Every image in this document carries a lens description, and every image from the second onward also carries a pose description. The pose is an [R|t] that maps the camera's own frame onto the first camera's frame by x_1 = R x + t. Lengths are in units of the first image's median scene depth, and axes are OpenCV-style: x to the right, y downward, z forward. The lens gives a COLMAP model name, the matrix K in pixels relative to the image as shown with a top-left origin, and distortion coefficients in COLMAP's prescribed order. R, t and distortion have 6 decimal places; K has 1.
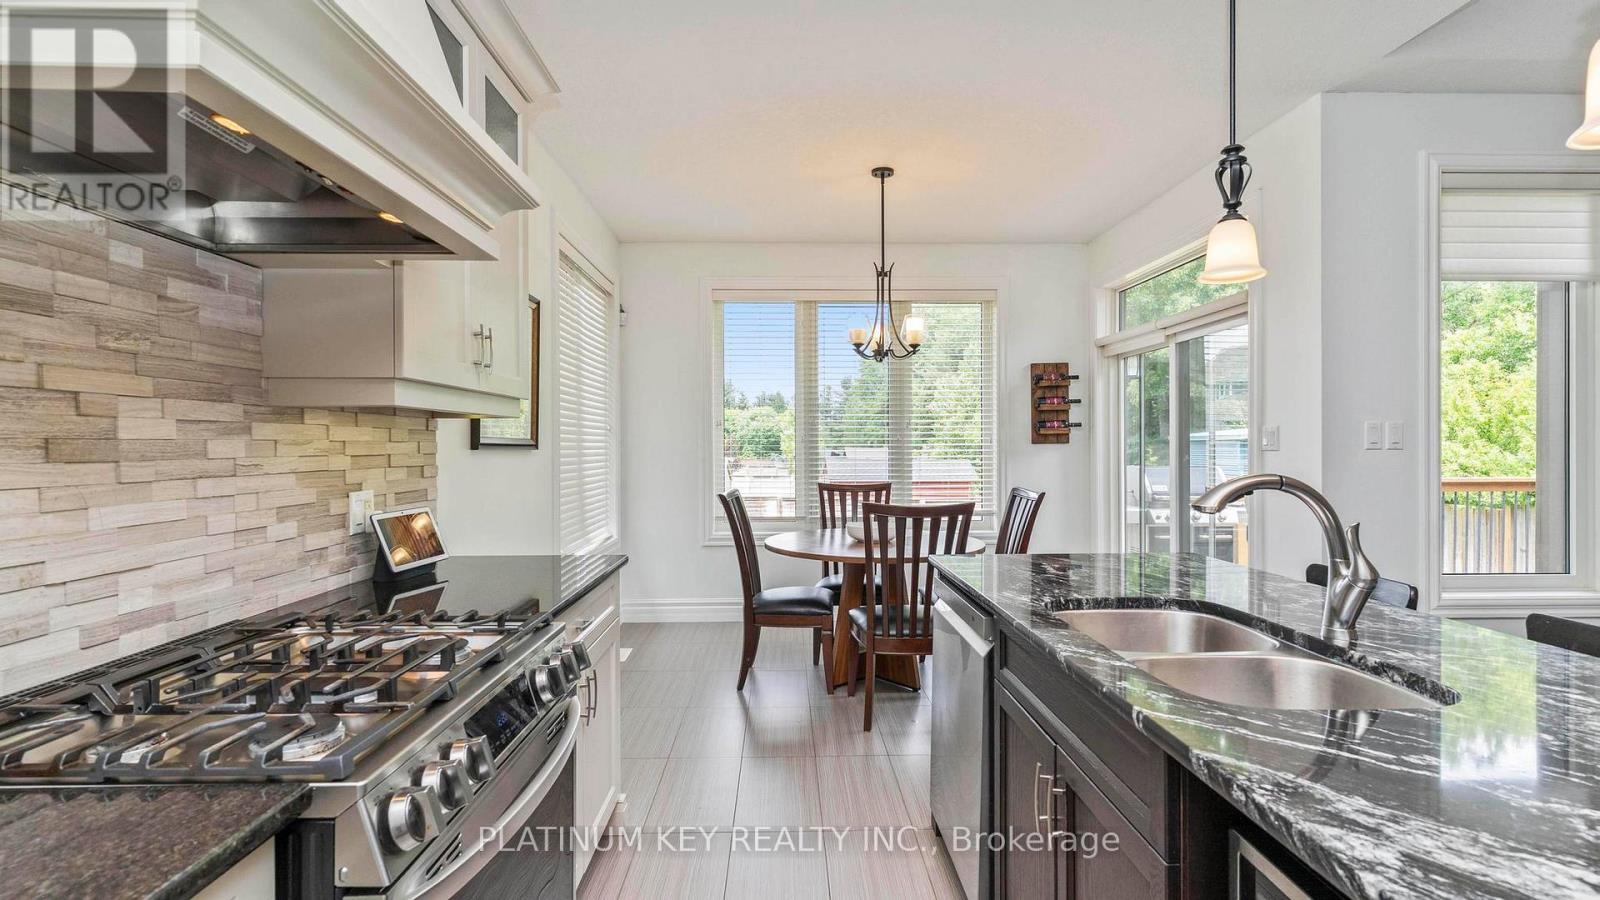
lens RADIAL K [[770.6, 0, 797.1], [0, 770.6, 449.9], [0, 0, 1]] dist [0.002909, 0.000998]
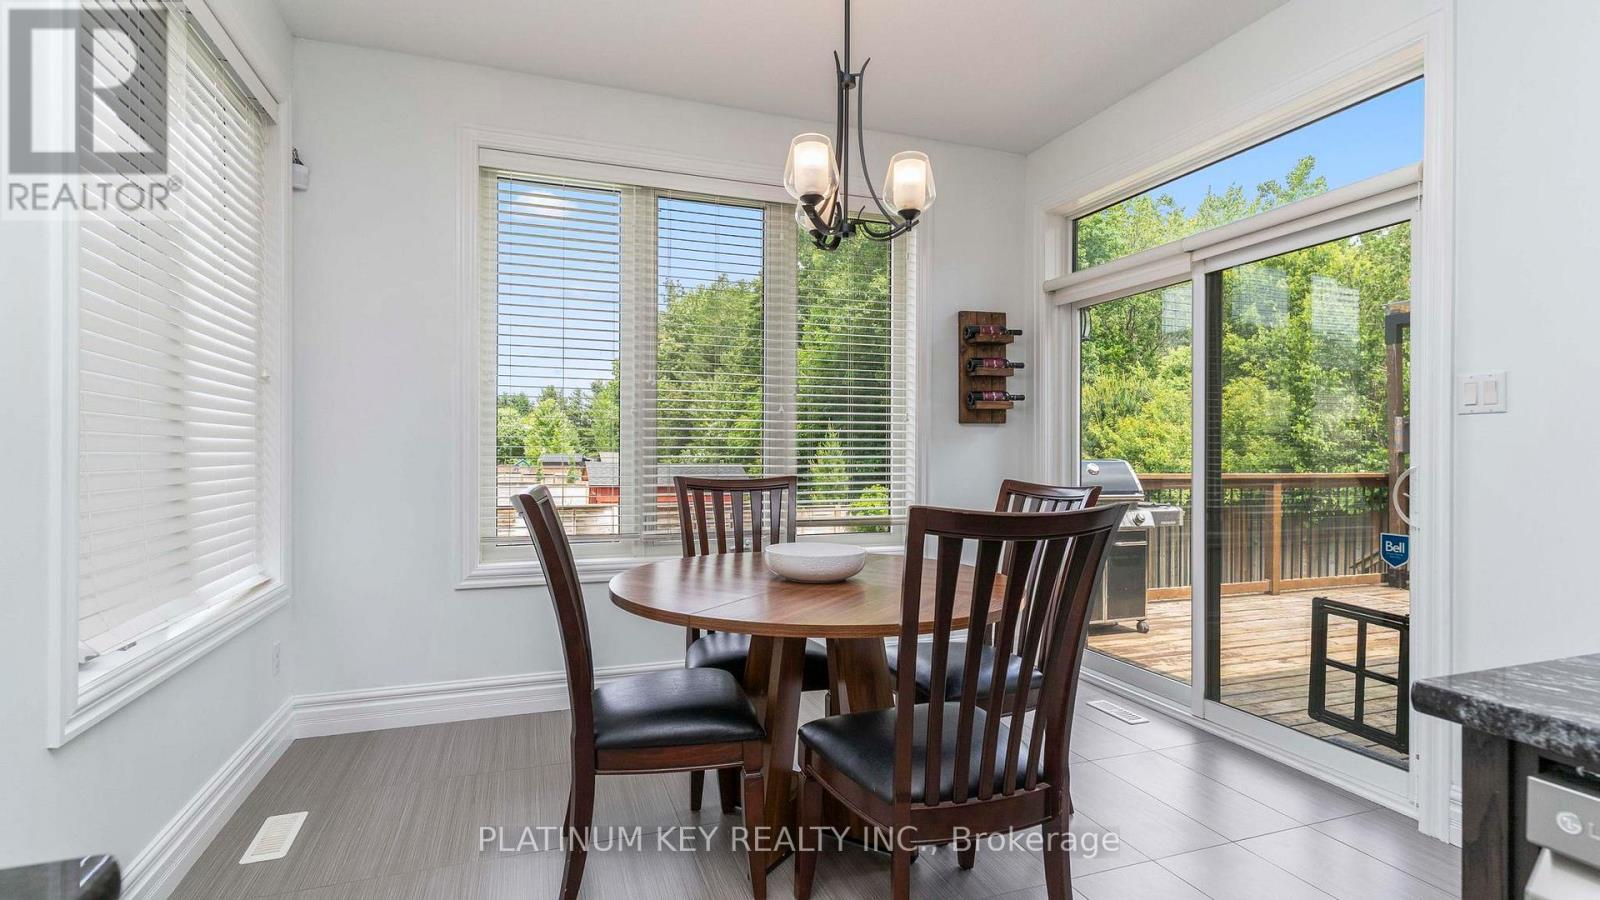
lens RADIAL K [[770.6, 0, 803.9], [0, 770.6, 457.8], [0, 0, 1]] dist [0.002909, 0.000998]
pose [[0.945783, 0.005087, 0.324760, -0.186306], [-0.004848, 0.999987, -0.001547, 0.073722], [-0.324763, -0.000112, 0.945795, 1.053418]]
